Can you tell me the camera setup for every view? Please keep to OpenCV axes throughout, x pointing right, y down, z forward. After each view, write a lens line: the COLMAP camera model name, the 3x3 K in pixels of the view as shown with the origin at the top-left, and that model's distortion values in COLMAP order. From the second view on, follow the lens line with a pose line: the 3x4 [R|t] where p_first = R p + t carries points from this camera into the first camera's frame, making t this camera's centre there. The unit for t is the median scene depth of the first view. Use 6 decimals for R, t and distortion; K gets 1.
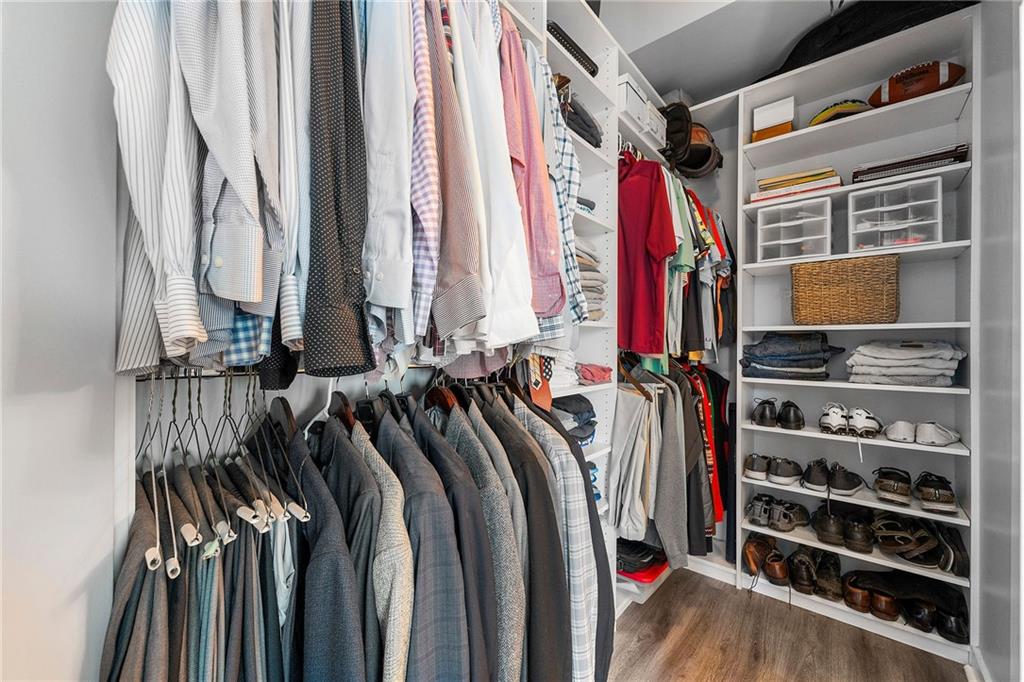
lens RADIAL K [[409.5, 0, 510.2], [0, 409.5, 339.3], [0, 0, 1]] dist [-0.000557, 0.000187]
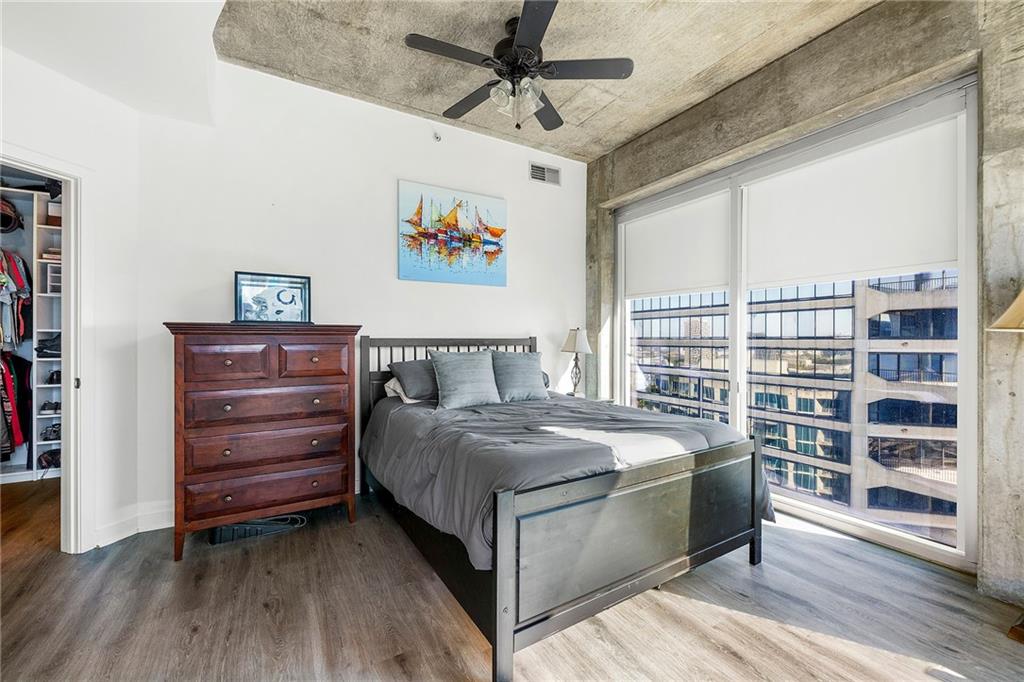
lens RADIAL K [[409.5, 0, 510.2], [0, 409.5, 339.3], [0, 0, 1]] dist [-0.000557, 0.000187]
pose [[0.333327, -0.005825, 0.942793, -0.814635], [-0.008133, 0.999926, 0.009053, -0.039464], [-0.942776, -0.010685, 0.333255, -2.993732]]
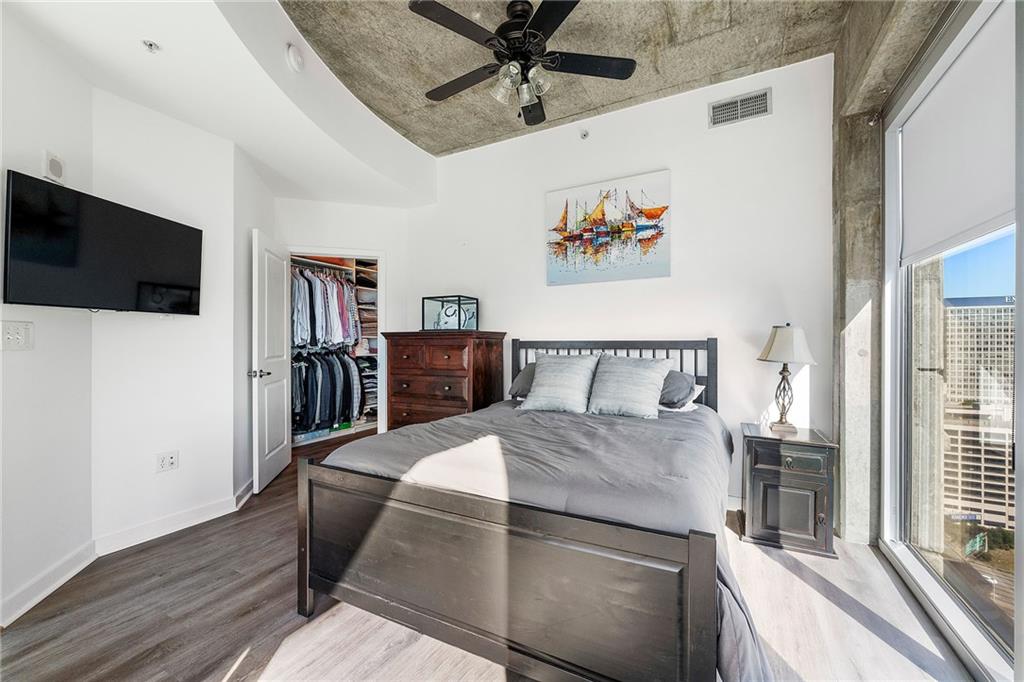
lens RADIAL K [[409.5, 0, 510.2], [0, 409.5, 339.3], [0, 0, 1]] dist [-0.000557, 0.000187]
pose [[0.977115, -0.009082, 0.212518, 0.977452], [0.007690, 0.999943, 0.007378, -0.052875], [-0.212573, -0.005575, 0.977129, -4.473627]]
